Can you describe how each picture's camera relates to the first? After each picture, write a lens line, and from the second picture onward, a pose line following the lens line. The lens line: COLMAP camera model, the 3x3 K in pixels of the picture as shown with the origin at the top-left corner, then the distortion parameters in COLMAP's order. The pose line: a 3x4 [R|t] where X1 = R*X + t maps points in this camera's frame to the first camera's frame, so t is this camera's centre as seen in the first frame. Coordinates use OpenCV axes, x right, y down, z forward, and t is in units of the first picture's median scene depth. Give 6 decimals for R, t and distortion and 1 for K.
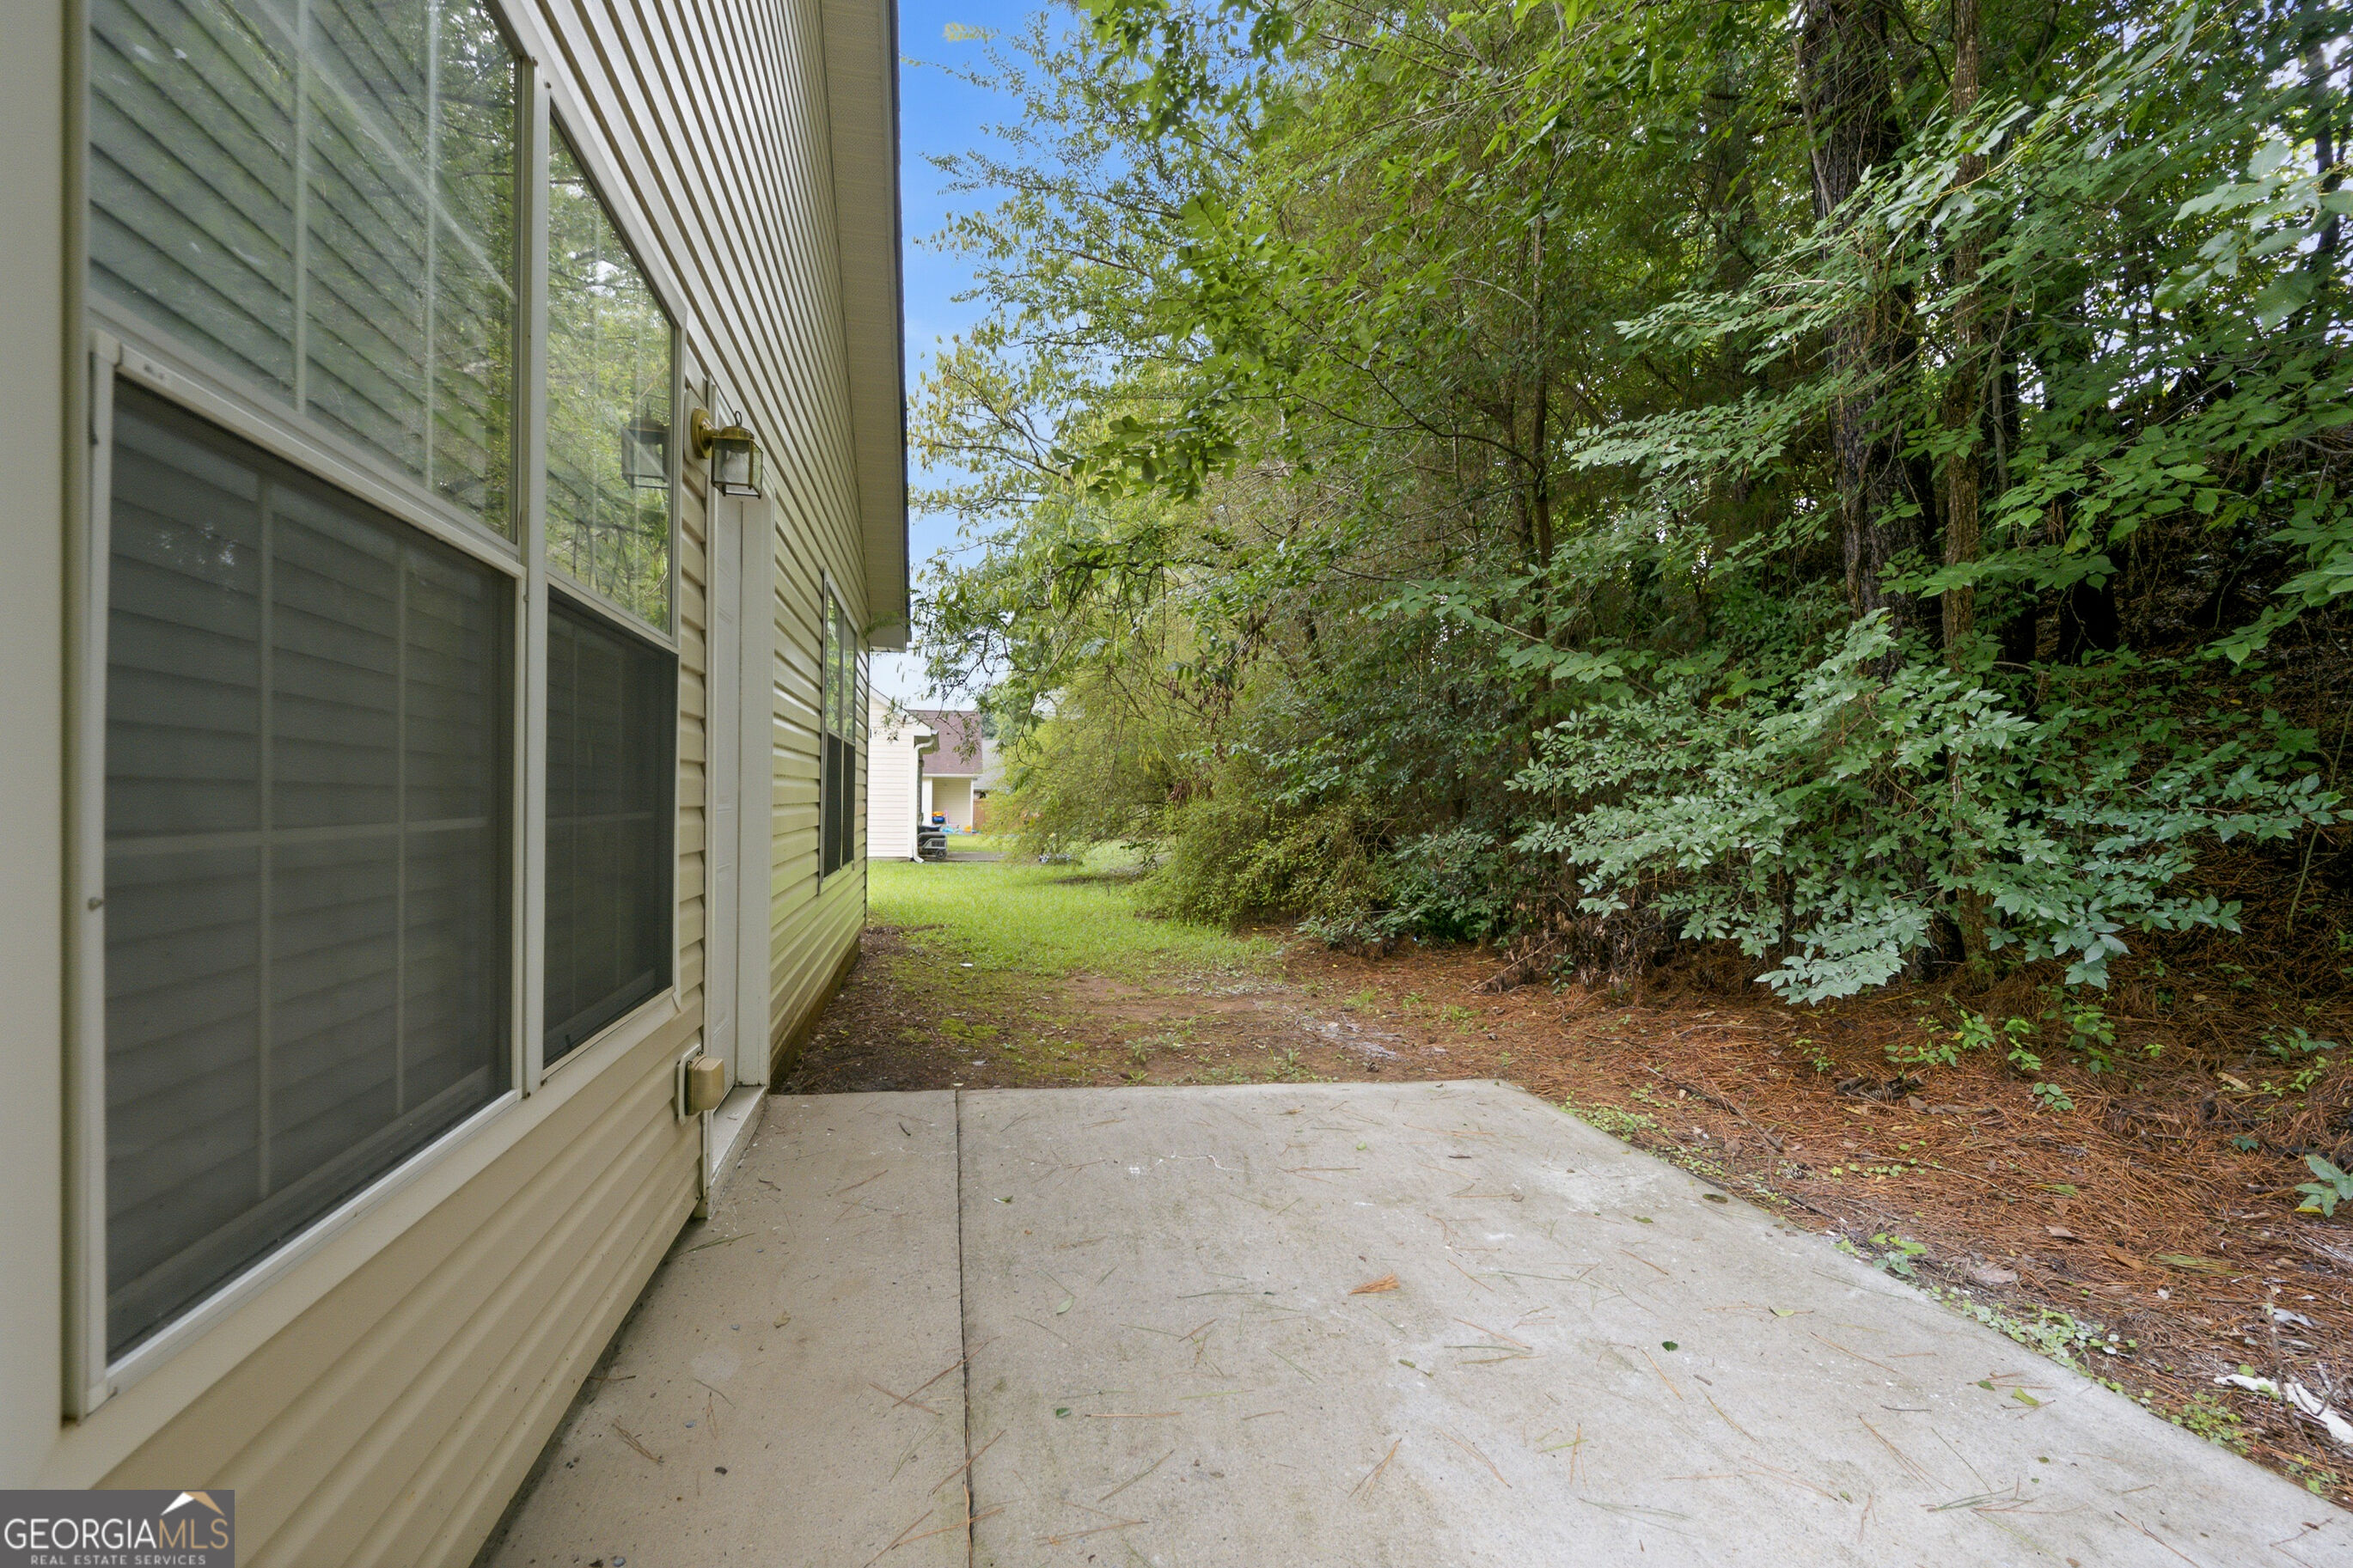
lens RADIAL K [[977.7, 0, 1176.5], [0, 977.7, 784.0], [0, 0, 1]] dist [-0.000544, -0.000043]
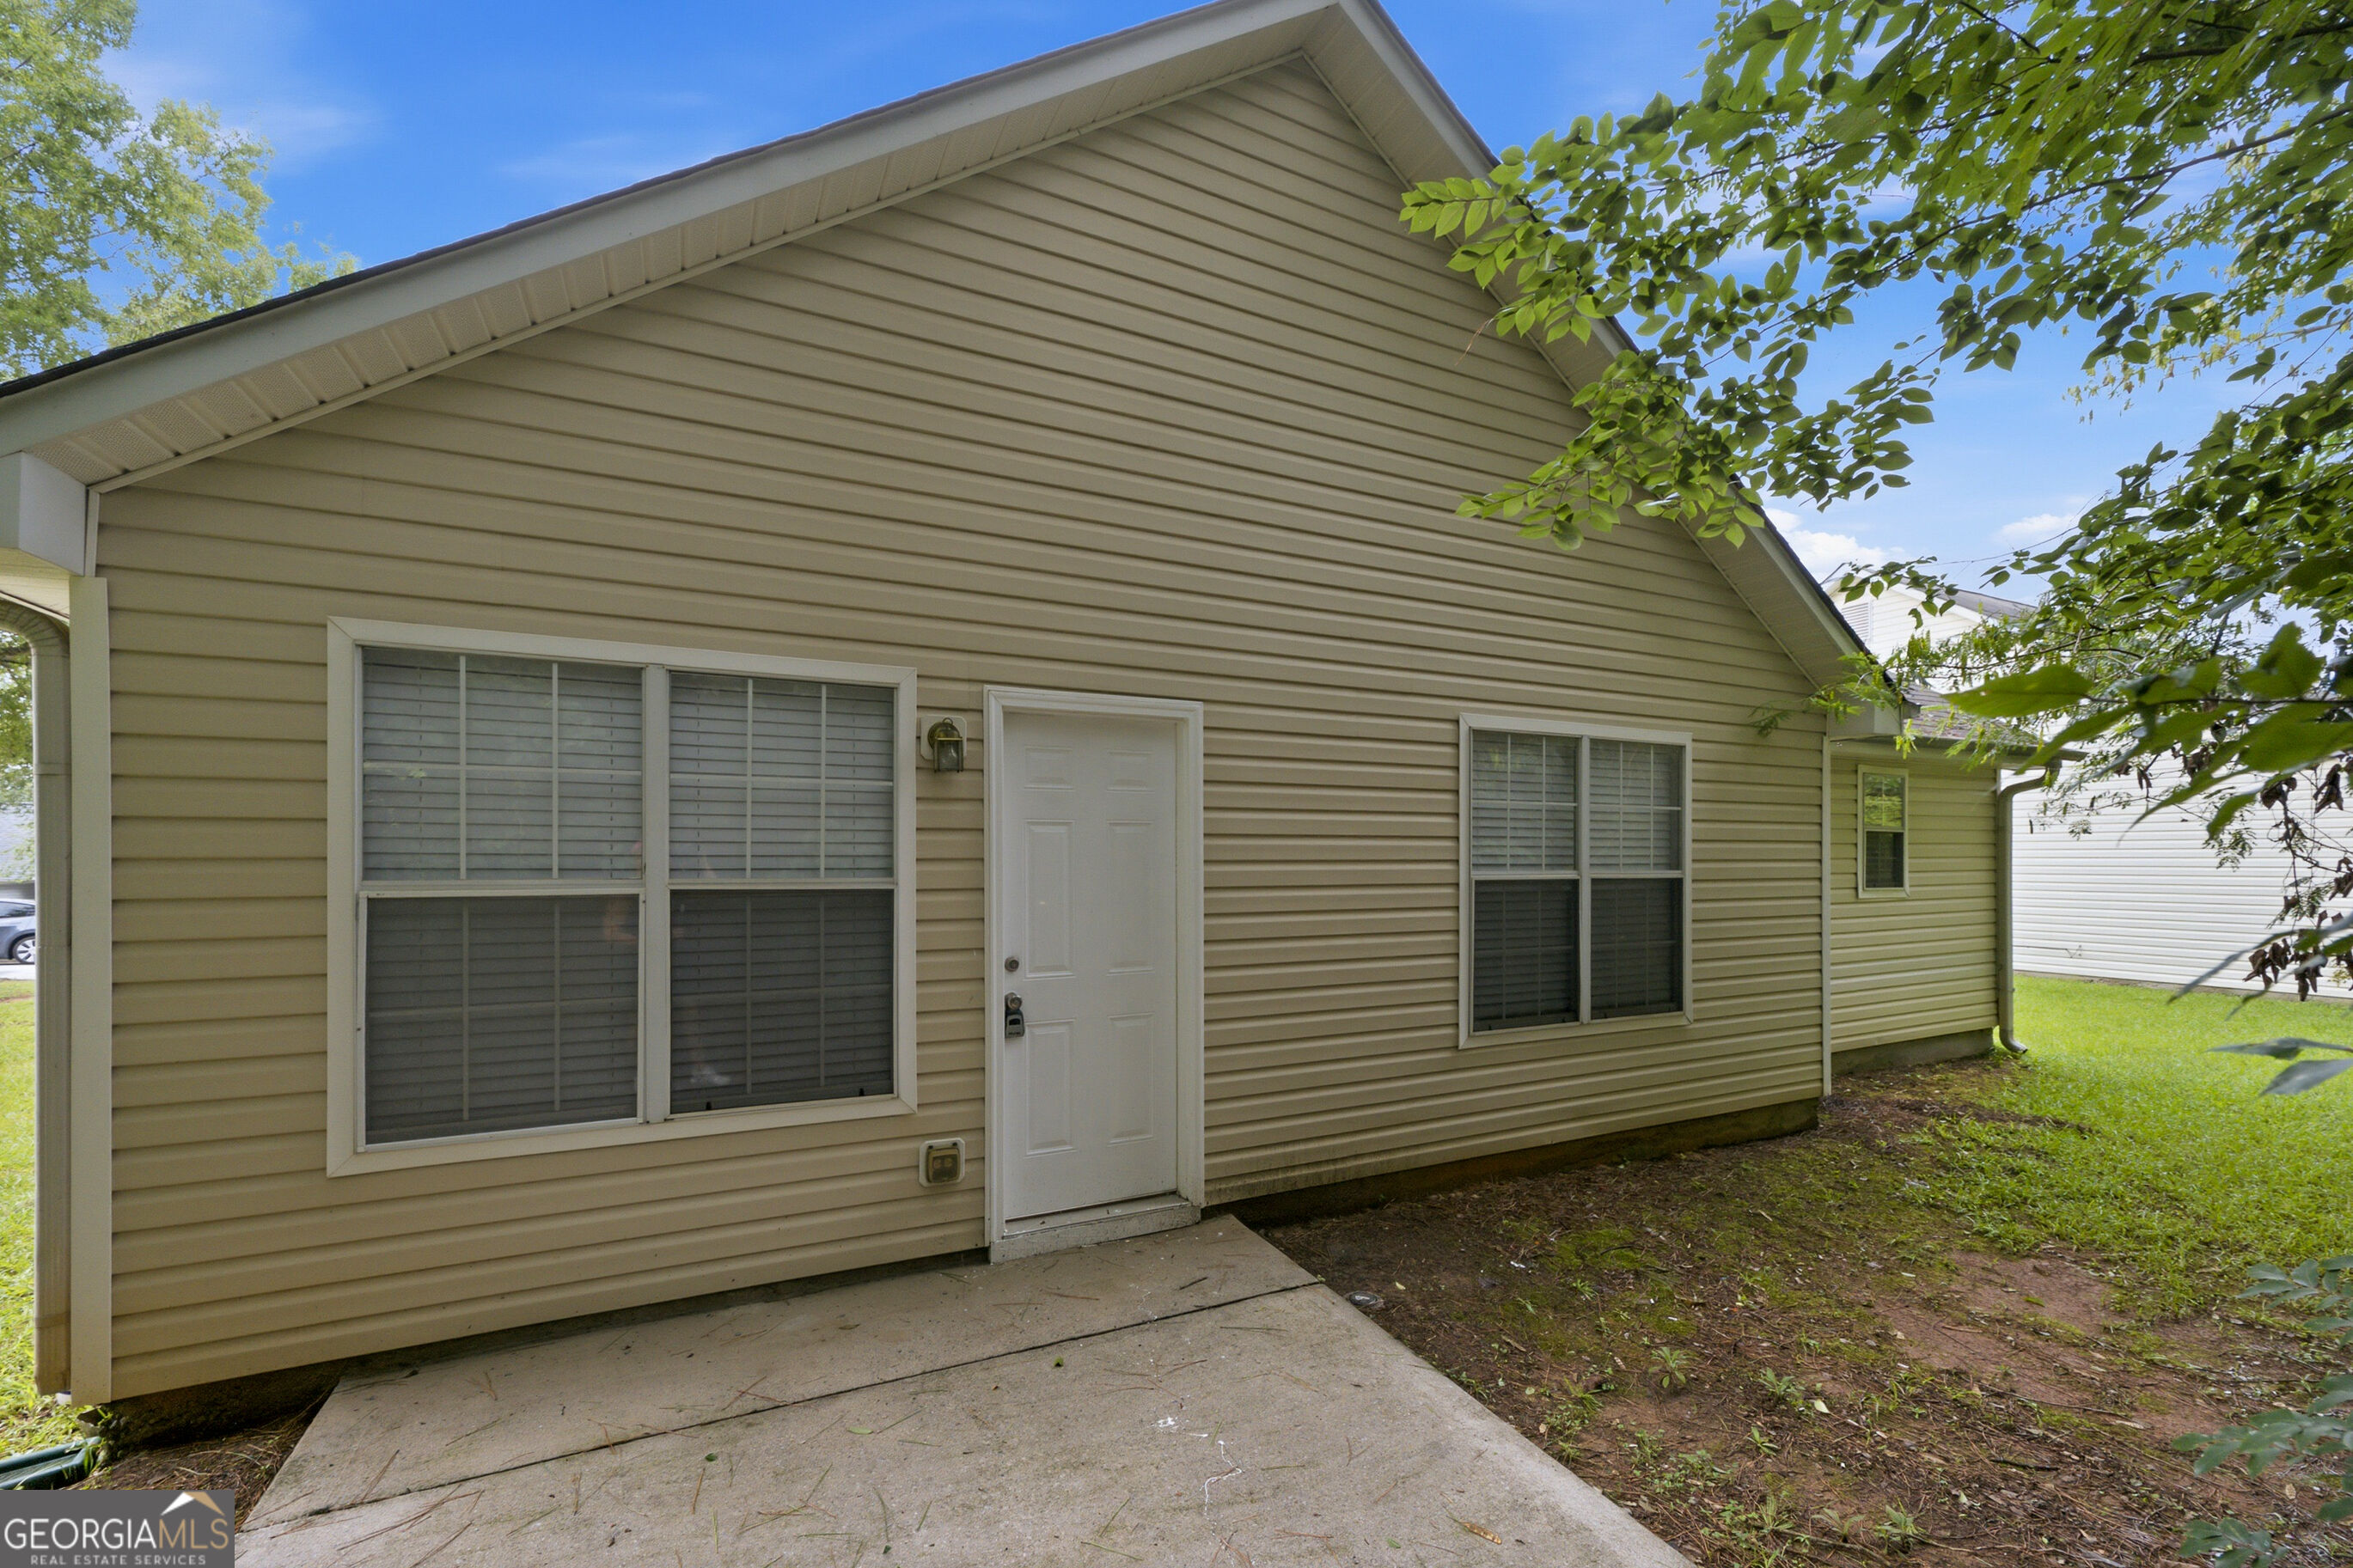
lens RADIAL K [[976.9, 0, 1178.6], [0, 976.9, 840.6], [0, 0, 1]] dist [-0.001207, -0.000106]
pose [[0.228037, -0.017753, -0.973491, 0.992490], [0.008286, 0.999833, -0.016292, -0.155774], [0.973617, -0.004351, 0.228146, 0.927884]]
